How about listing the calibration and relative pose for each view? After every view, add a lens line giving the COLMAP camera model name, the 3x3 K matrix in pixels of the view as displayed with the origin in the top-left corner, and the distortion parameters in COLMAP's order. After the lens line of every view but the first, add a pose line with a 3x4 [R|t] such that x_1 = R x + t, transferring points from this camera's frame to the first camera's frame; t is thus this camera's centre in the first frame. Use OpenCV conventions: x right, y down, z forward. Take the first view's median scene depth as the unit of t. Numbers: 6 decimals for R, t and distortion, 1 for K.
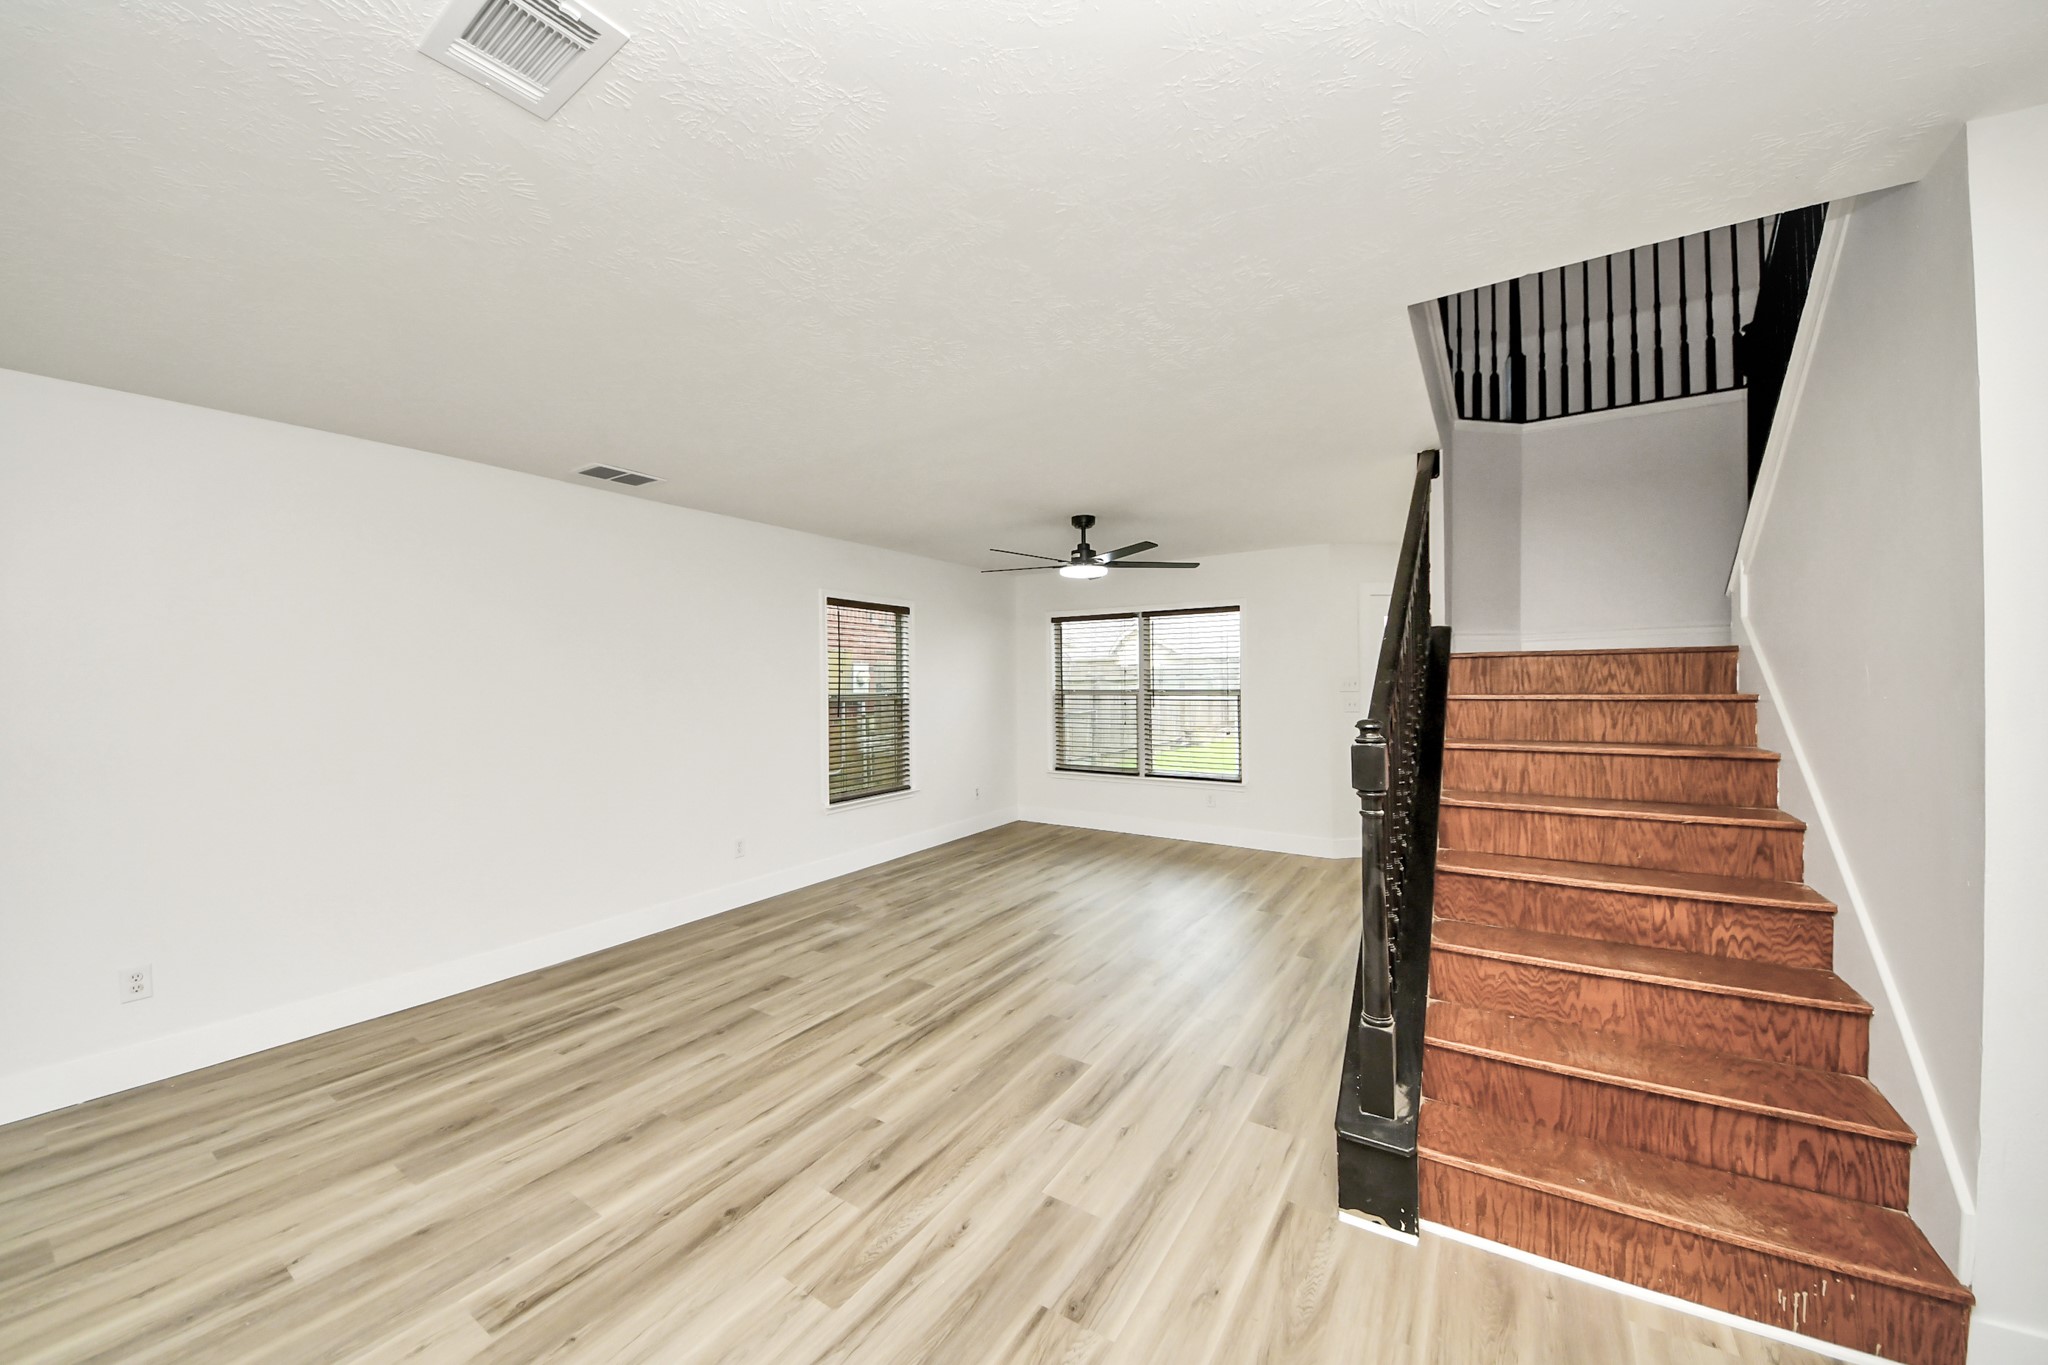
lens RADIAL K [[752.0, 0, 1019.4], [0, 752.0, 685.2], [0, 0, 1]] dist [0.049287, -0.030786]
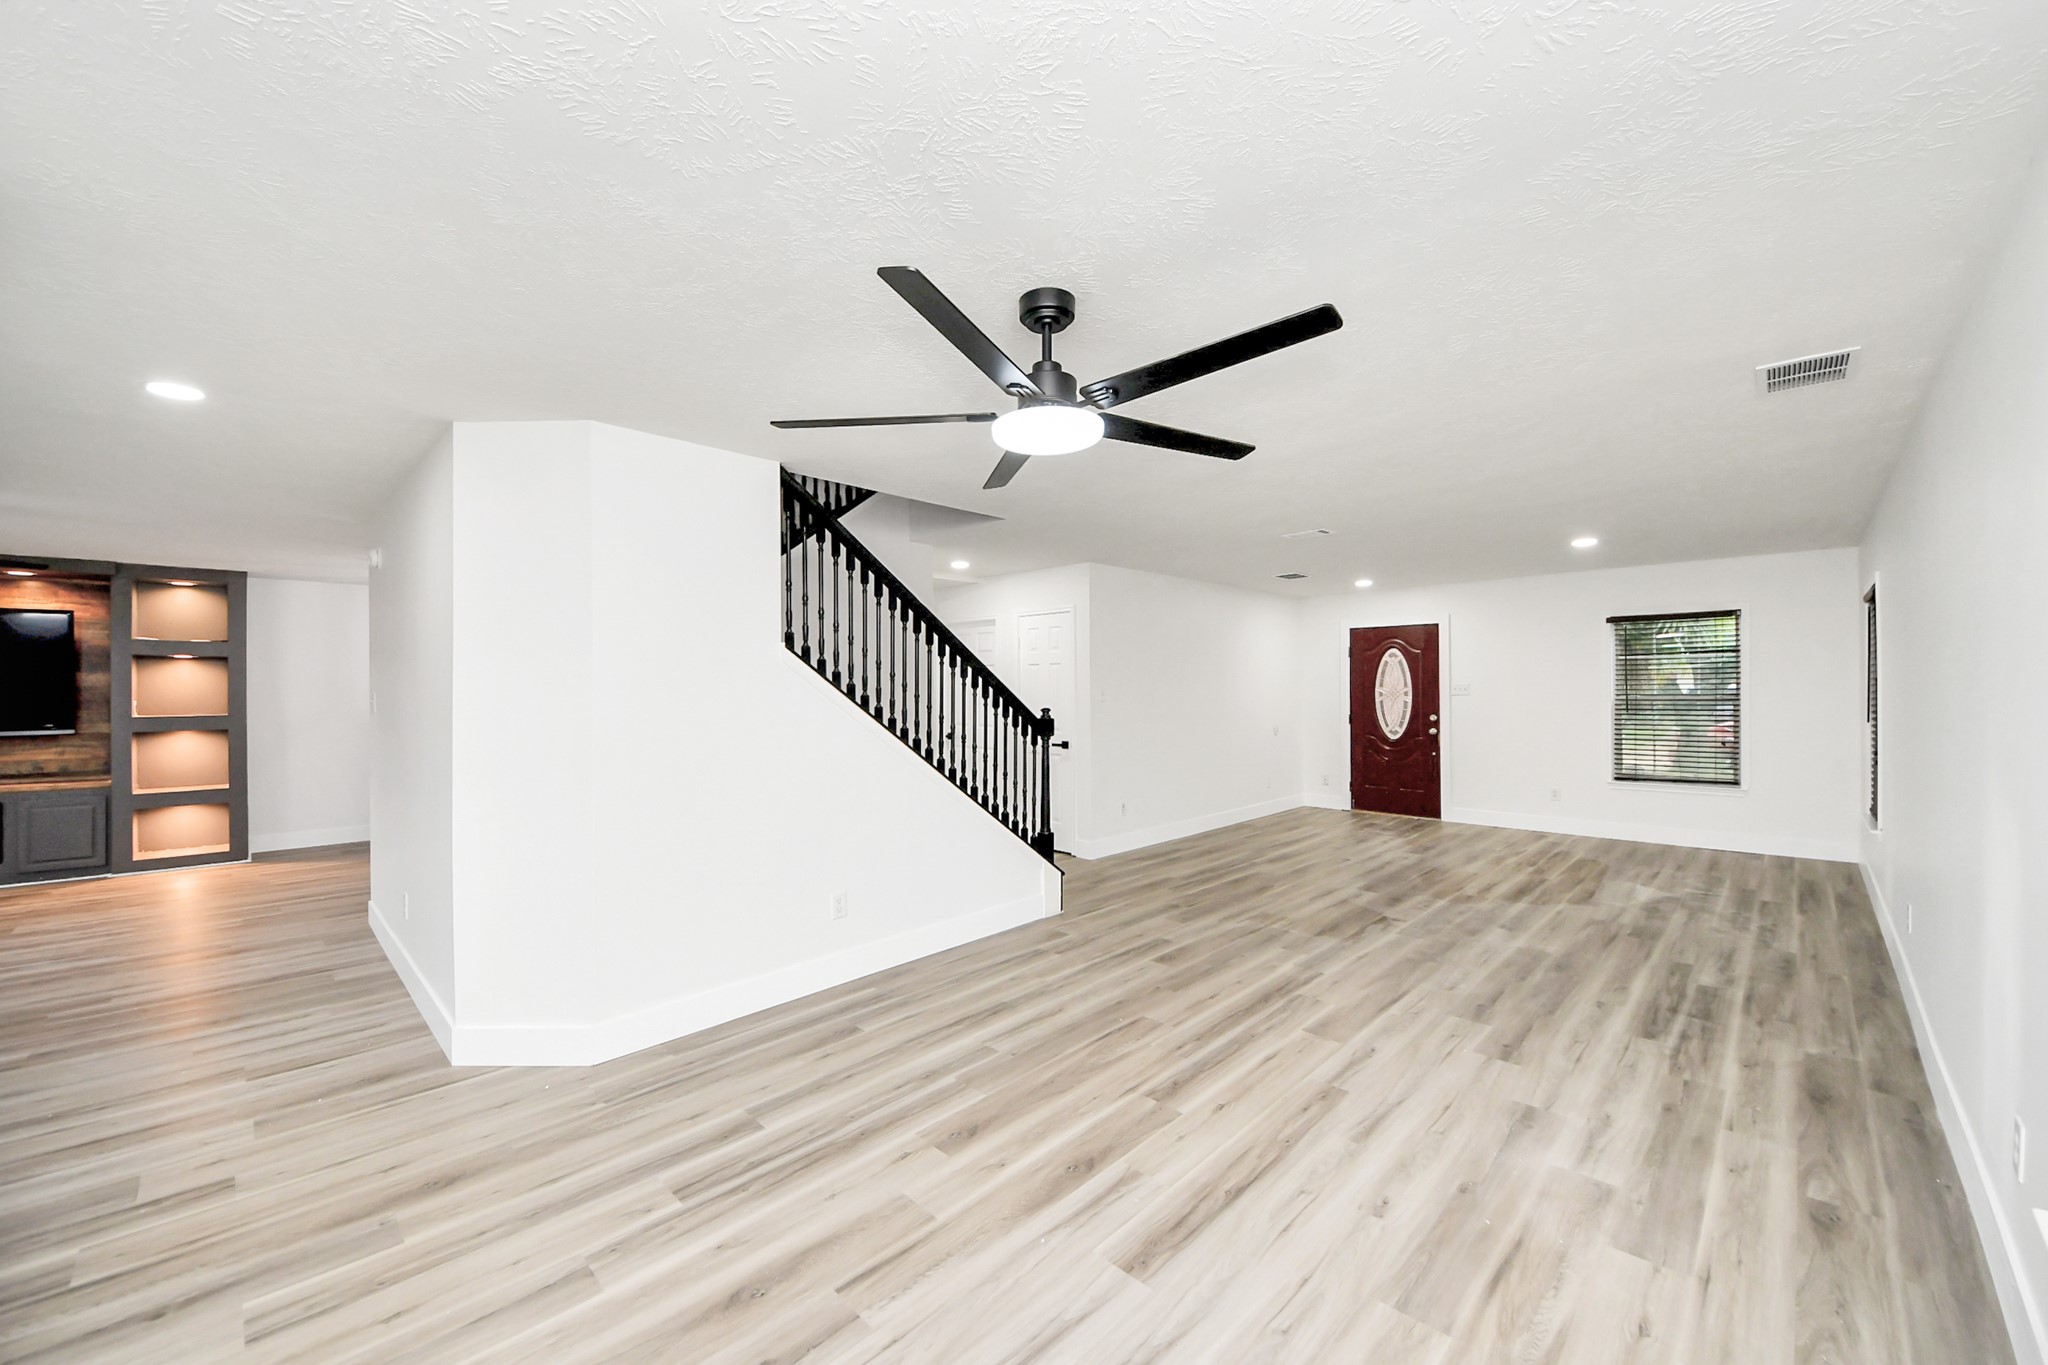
lens RADIAL K [[813.4, 0, 998.7], [0, 813.4, 699.1], [0, 0, 1]] dist [0.000136, -0.006788]
pose [[-0.976458, 0.011571, 0.215398, 0.029140], [0.015819, 0.999713, 0.018006, -0.020860], [-0.215128, 0.020989, -0.976360, 2.108963]]
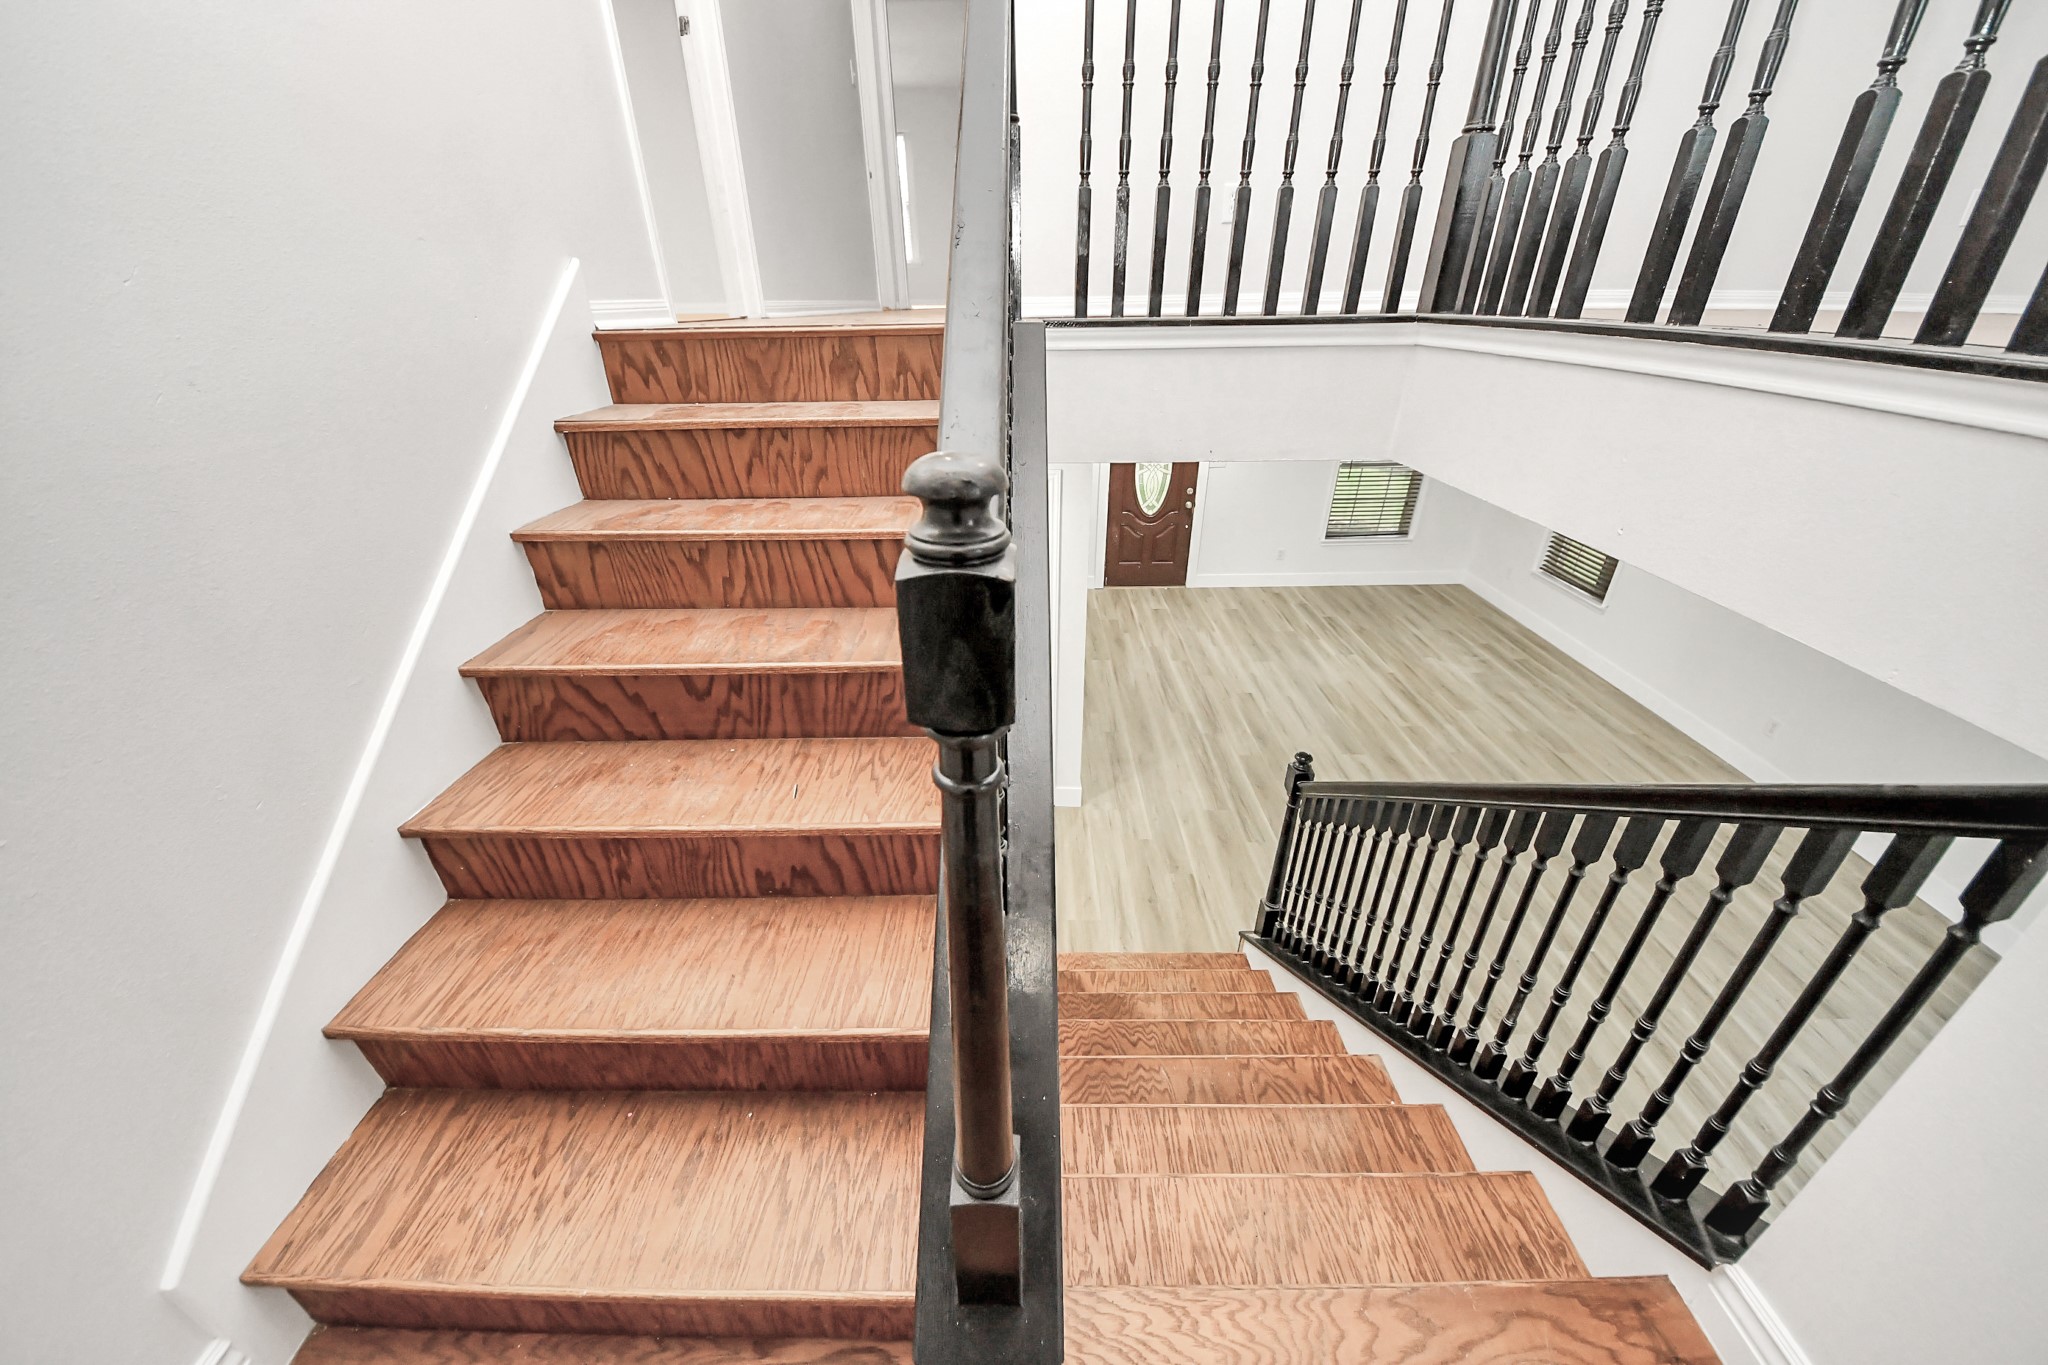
lens RADIAL K [[752.0, 0, 1019.4], [0, 752.0, 685.2], [0, 0, 1]] dist [0.049287, -0.030786]
pose [[-0.838955, 0.274402, -0.469956, 1.001539], [0.020266, 0.878724, 0.476900, -0.510833], [0.543824, 0.390573, -0.742771, 1.075816]]
